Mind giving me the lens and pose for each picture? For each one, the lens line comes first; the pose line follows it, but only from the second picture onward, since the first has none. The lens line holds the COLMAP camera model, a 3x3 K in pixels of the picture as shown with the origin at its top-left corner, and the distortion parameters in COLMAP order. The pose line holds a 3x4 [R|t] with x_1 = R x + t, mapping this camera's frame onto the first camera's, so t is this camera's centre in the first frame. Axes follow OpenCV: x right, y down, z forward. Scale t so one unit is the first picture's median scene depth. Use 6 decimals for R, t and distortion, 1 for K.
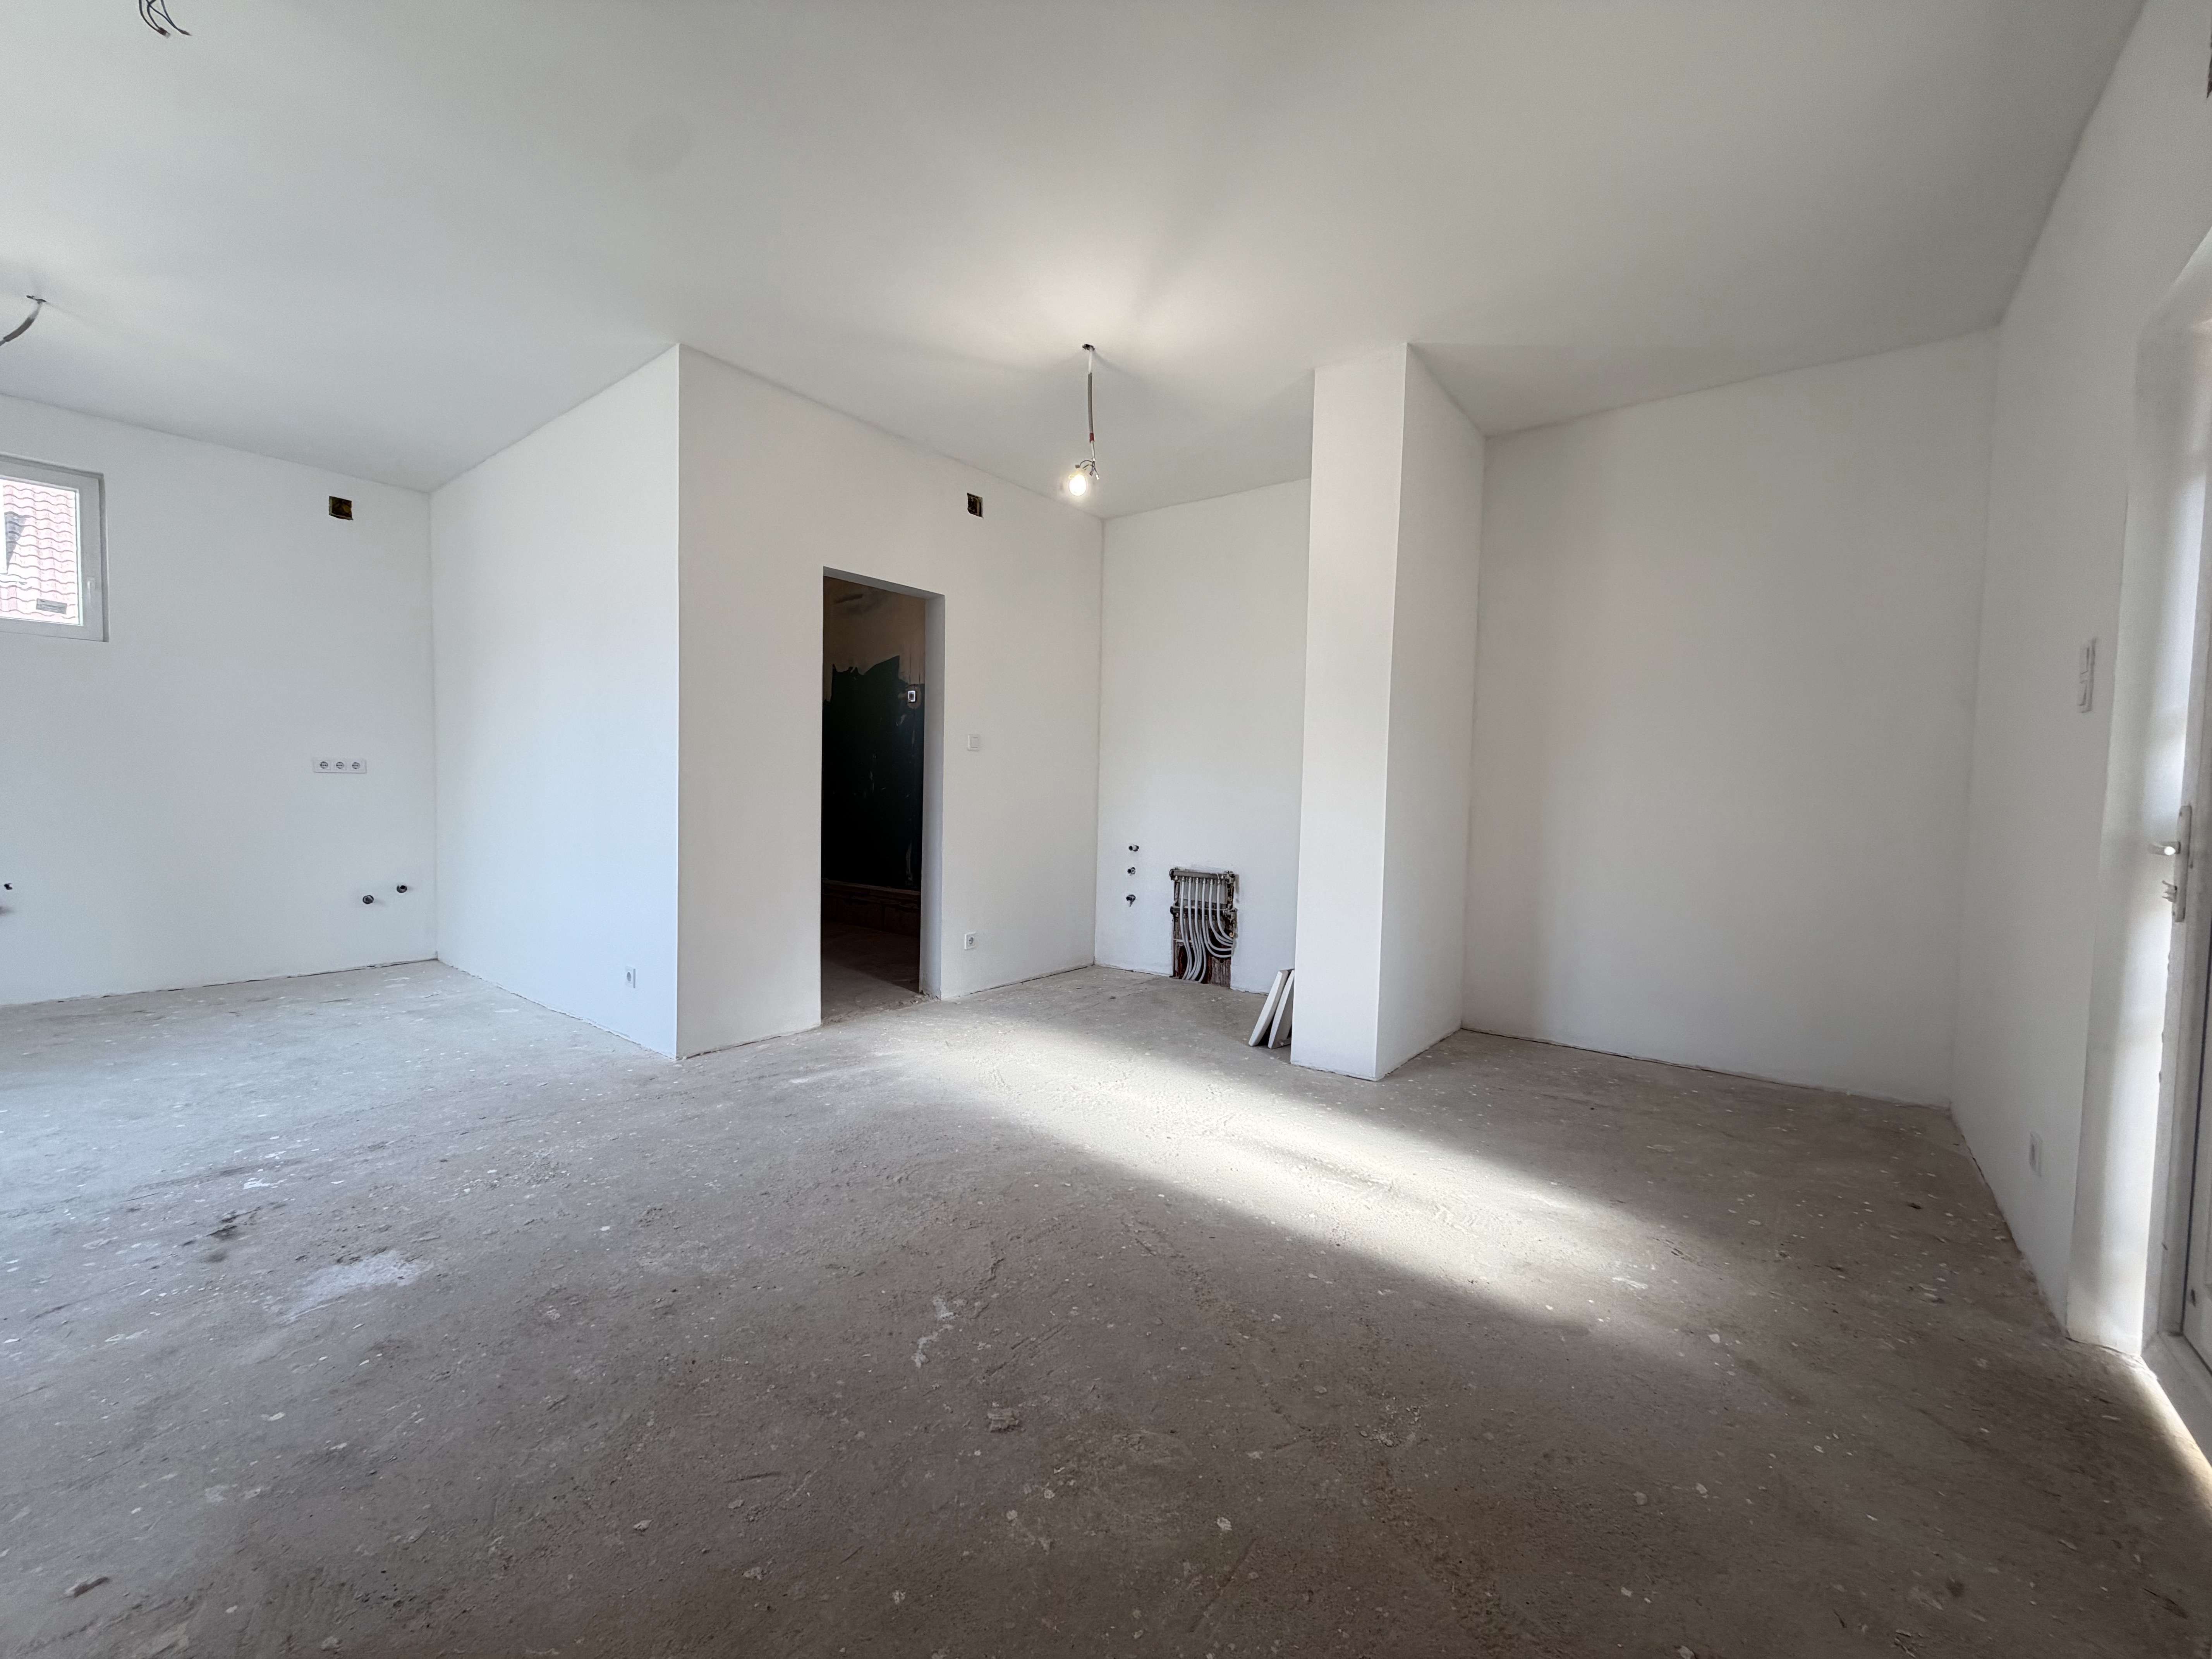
lens RADIAL K [[880.9, 0, 1106.0], [0, 880.9, 827.1], [0, 0, 1]] dist [-0.001241, -0.000174]
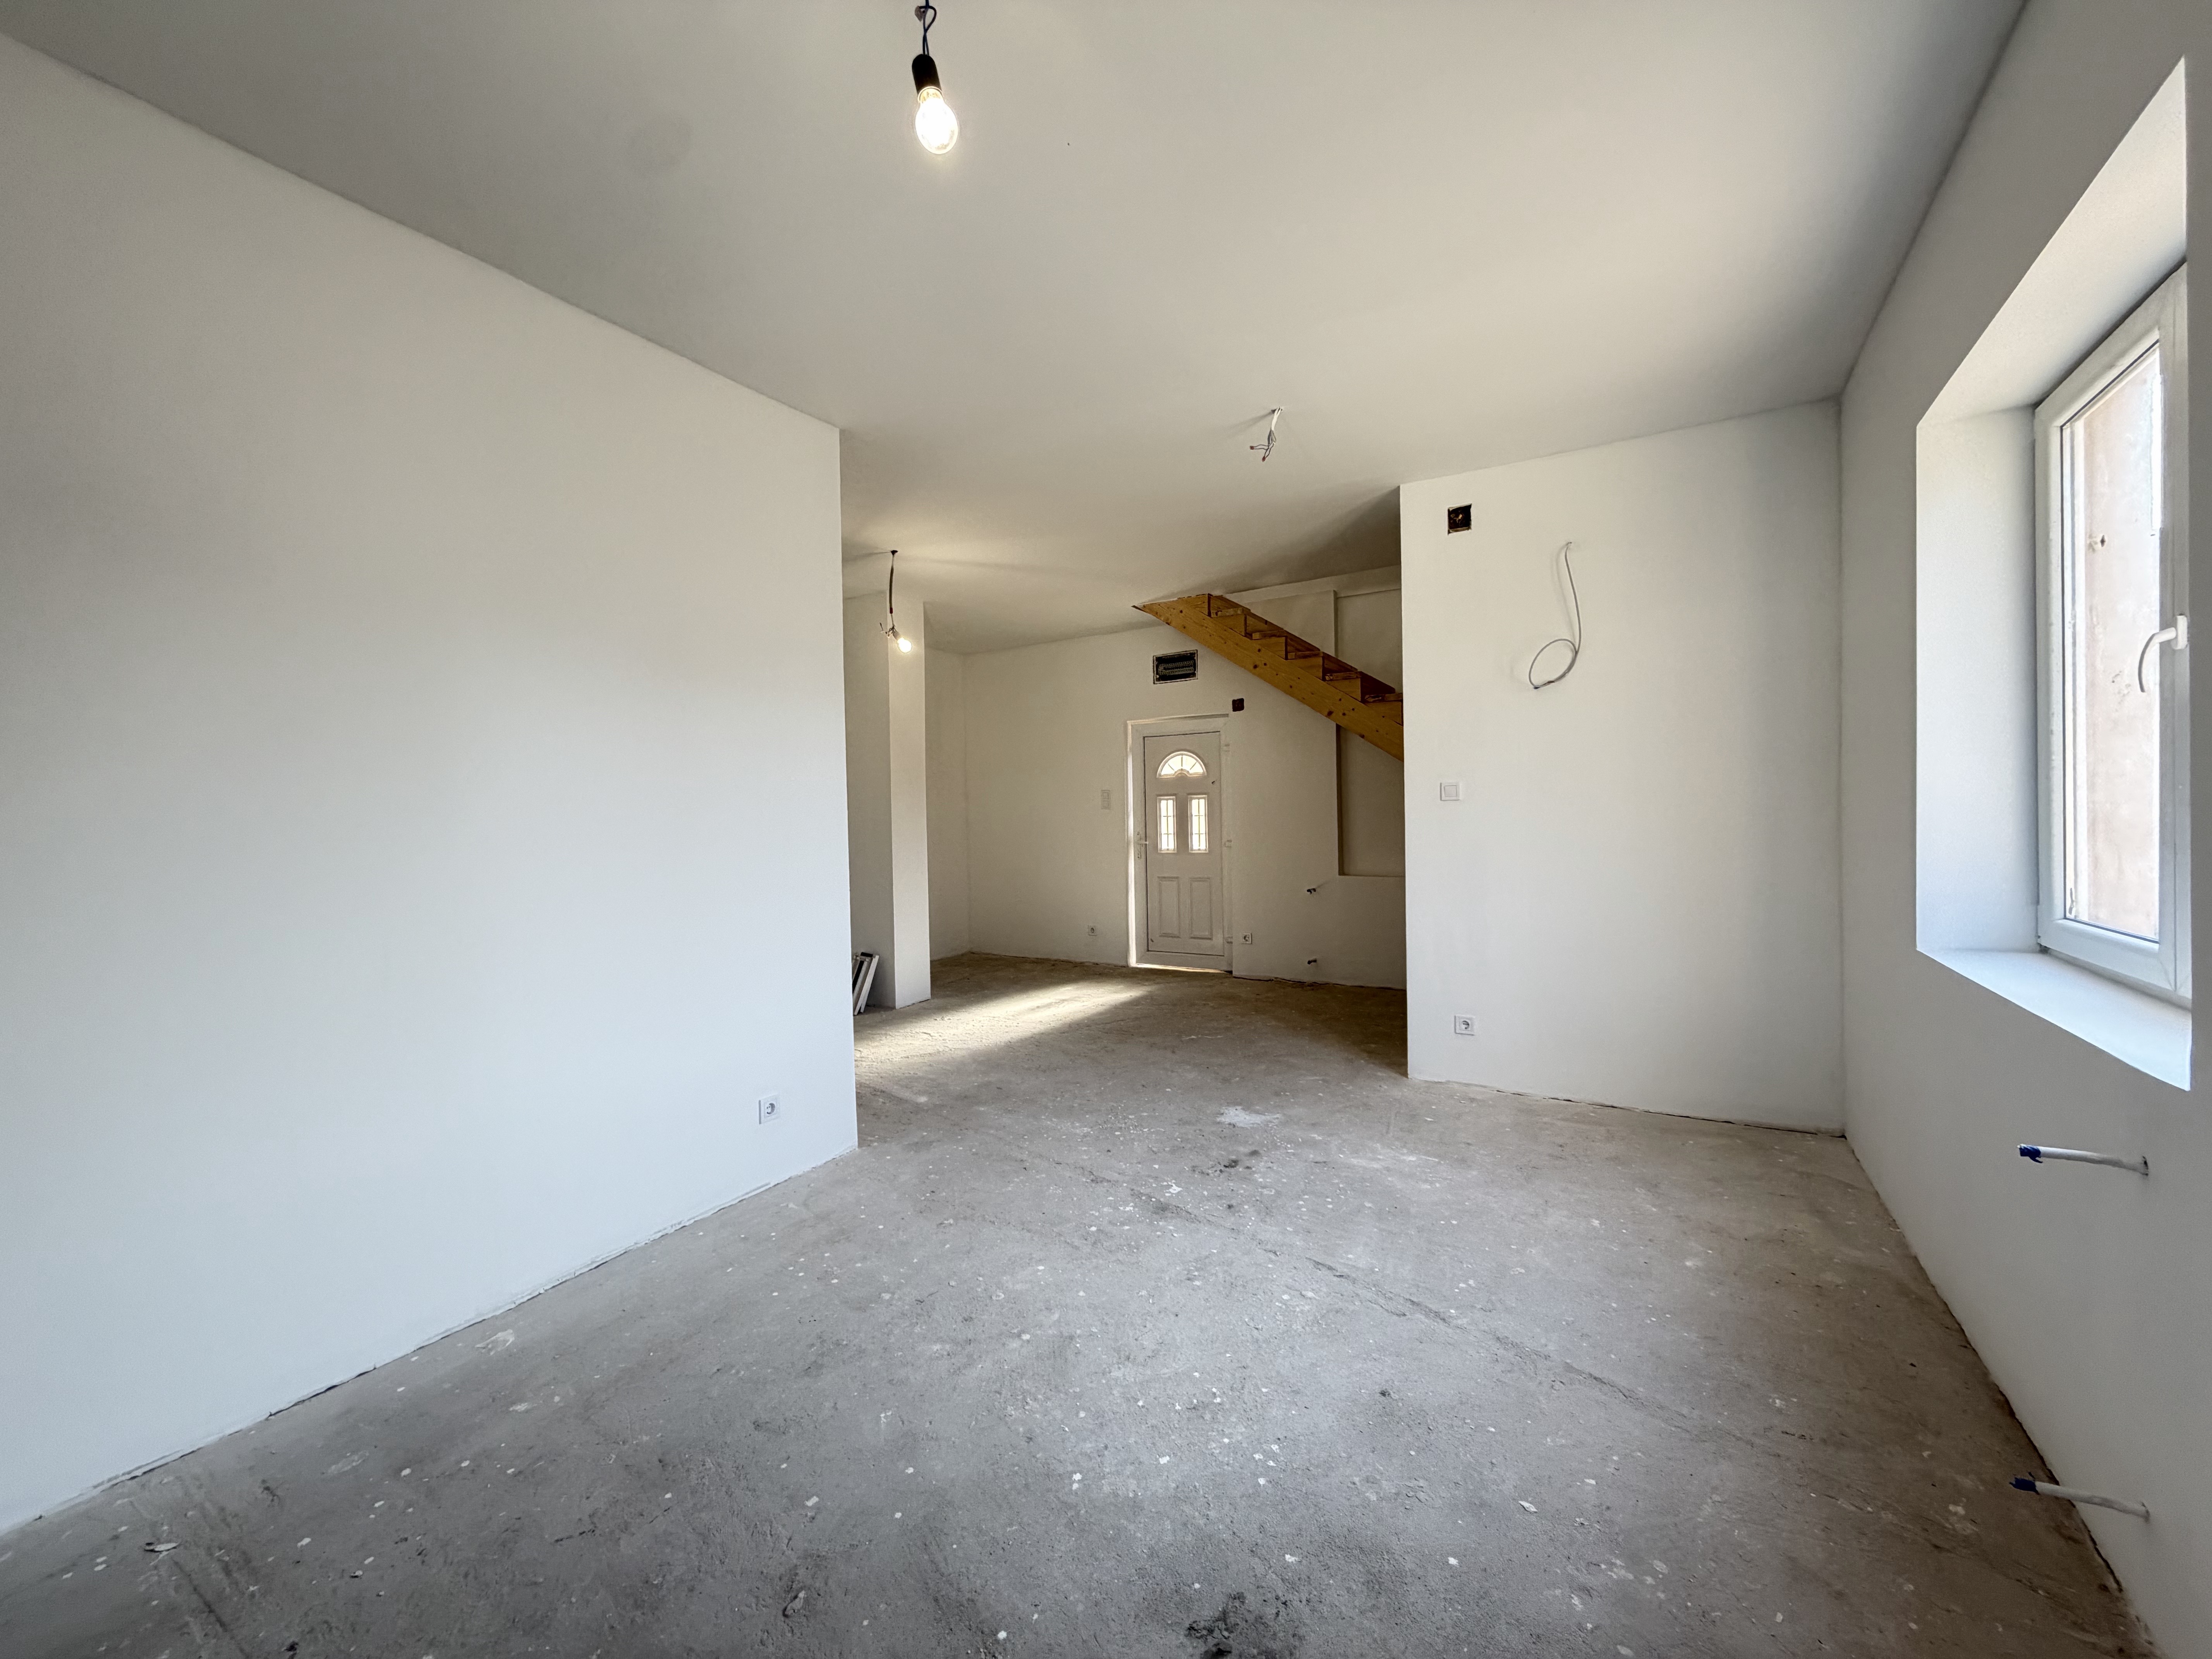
lens RADIAL K [[880.9, 0, 1109.9], [0, 880.9, 825.1], [0, 0, 1]] dist [-0.001241, -0.000174]
pose [[-0.134767, -0.033979, 0.990295, -1.871715], [0.056187, 0.997542, 0.041874, -0.150221], [-0.989283, 0.061285, -0.132526, 1.046958]]
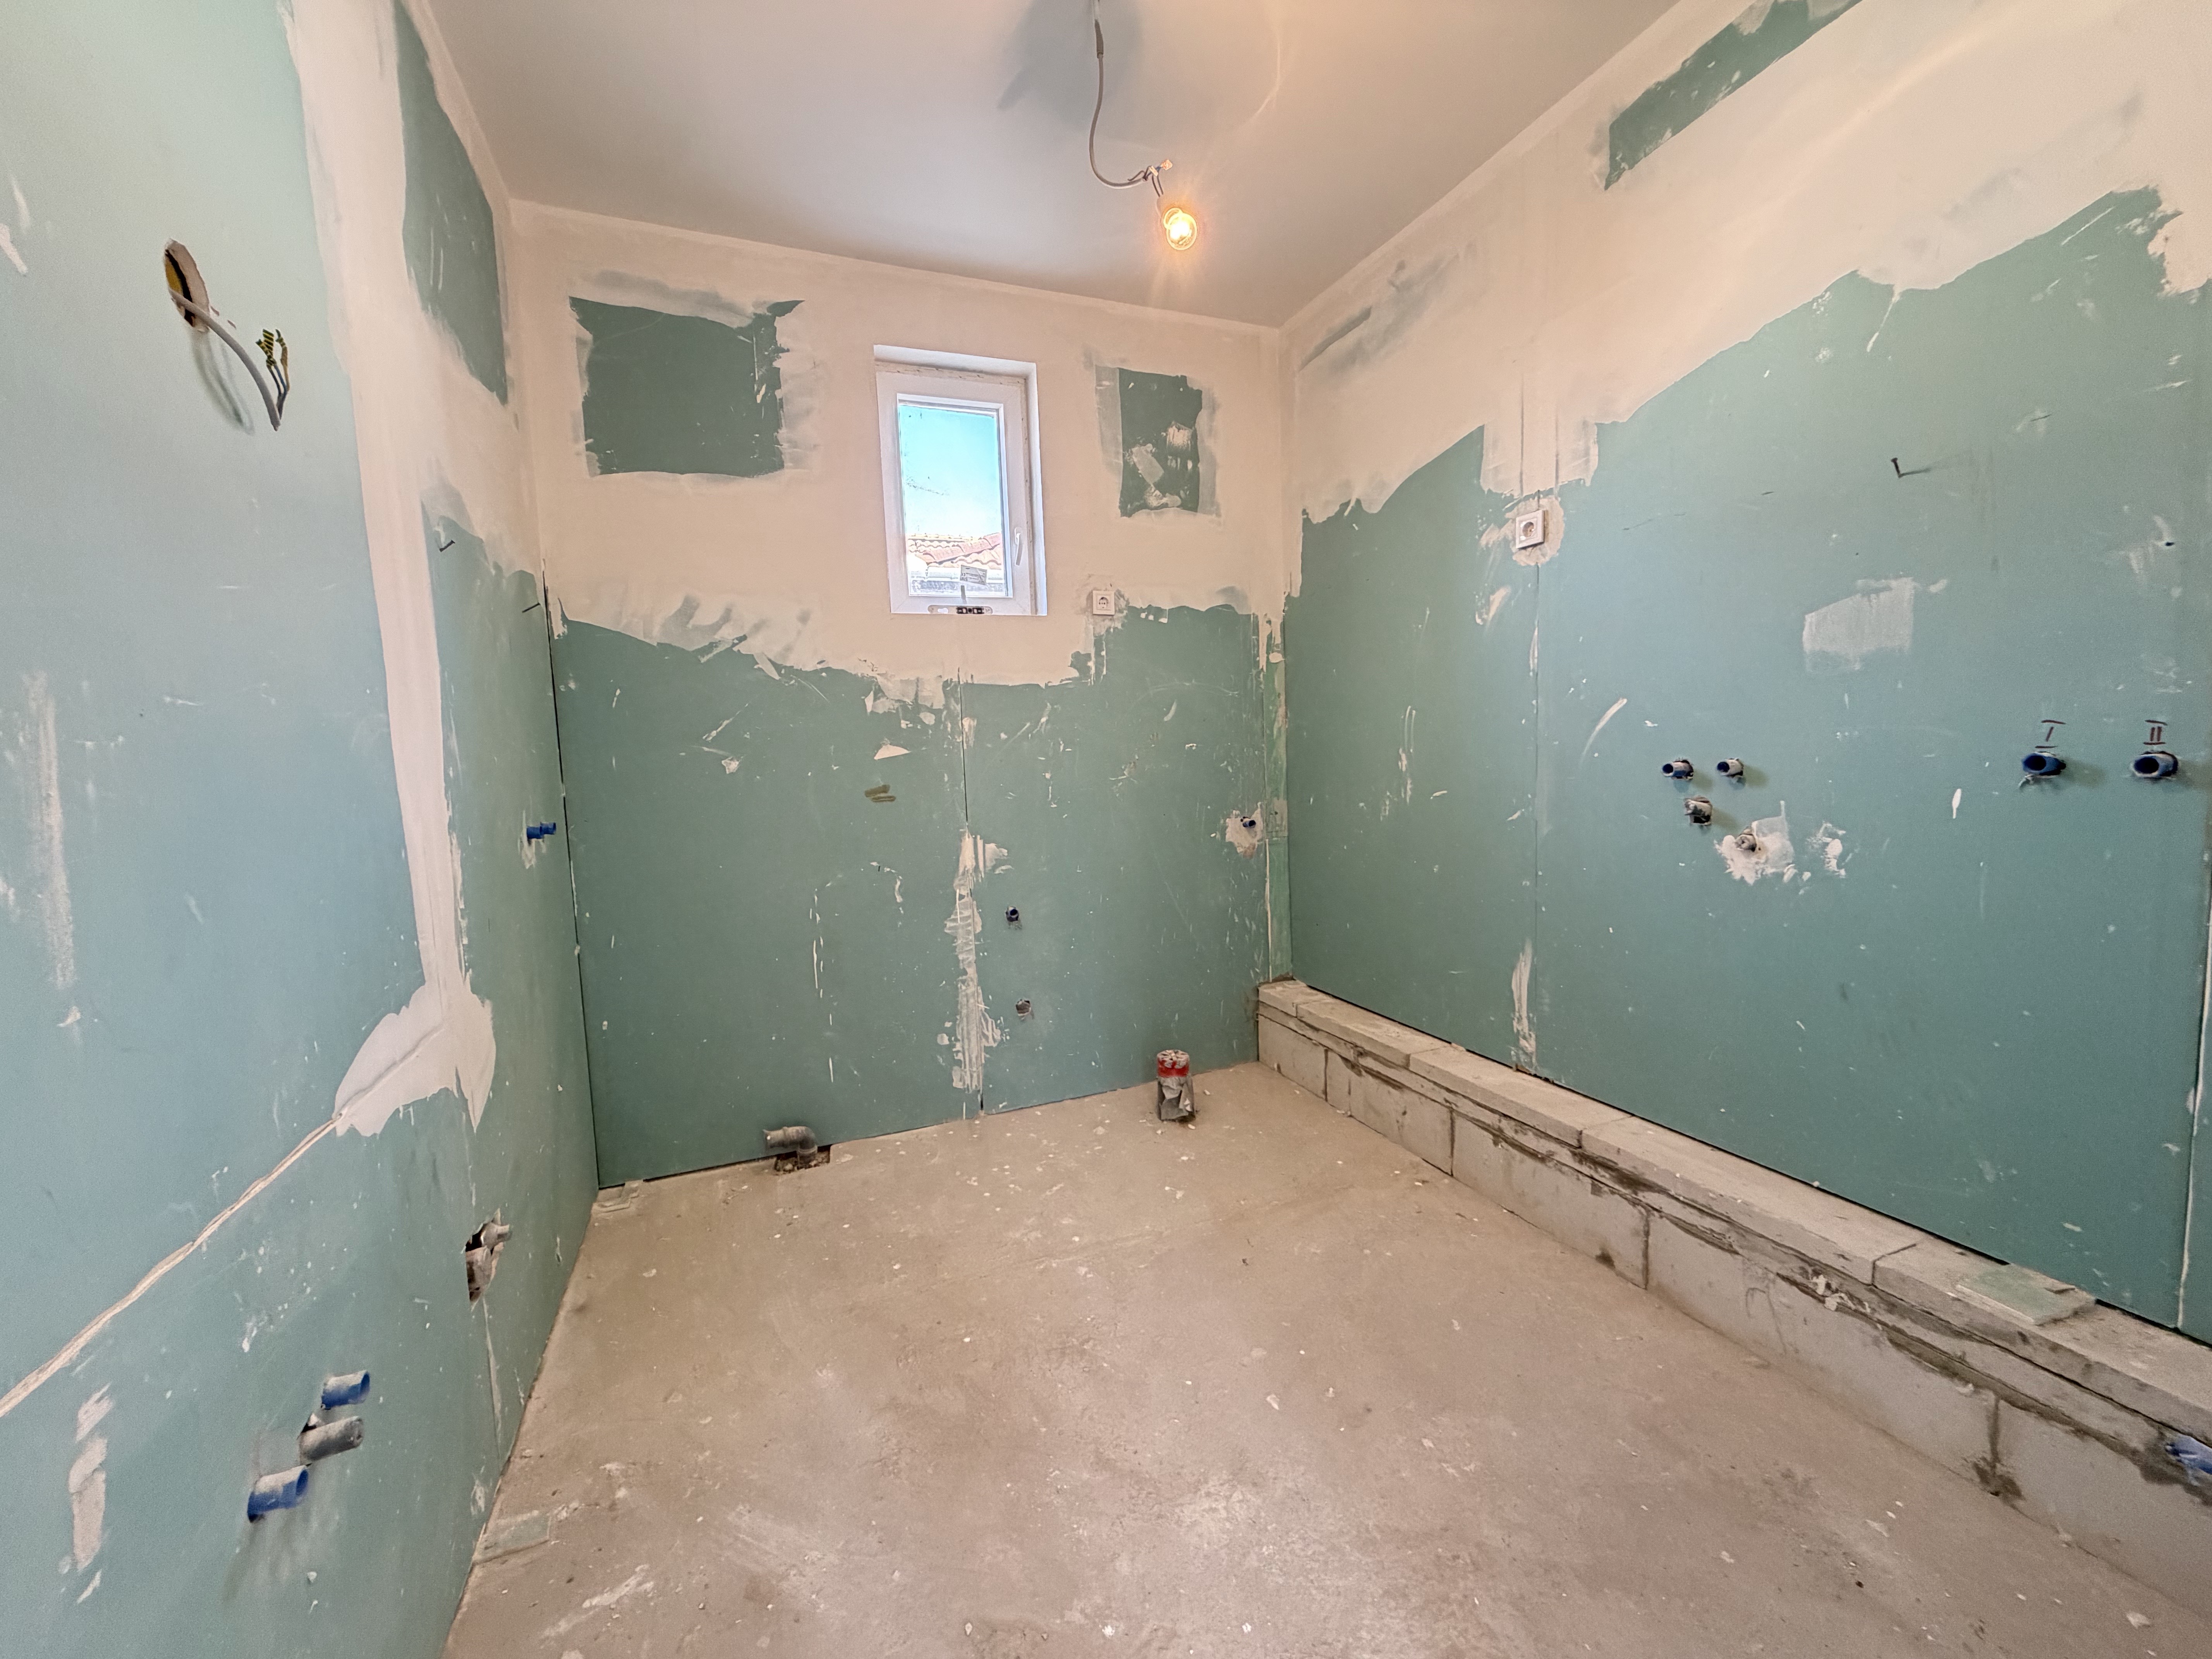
lens RADIAL K [[880.9, 0, 1108.8], [0, 880.9, 828.0], [0, 0, 1]] dist [-0.001241, -0.000174]
pose [[0.864584, -0.006923, -0.502441, -0.455634], [0.035622, 0.998234, 0.047542, -0.130228], [0.501224, -0.059002, 0.863304, 1.470619]]
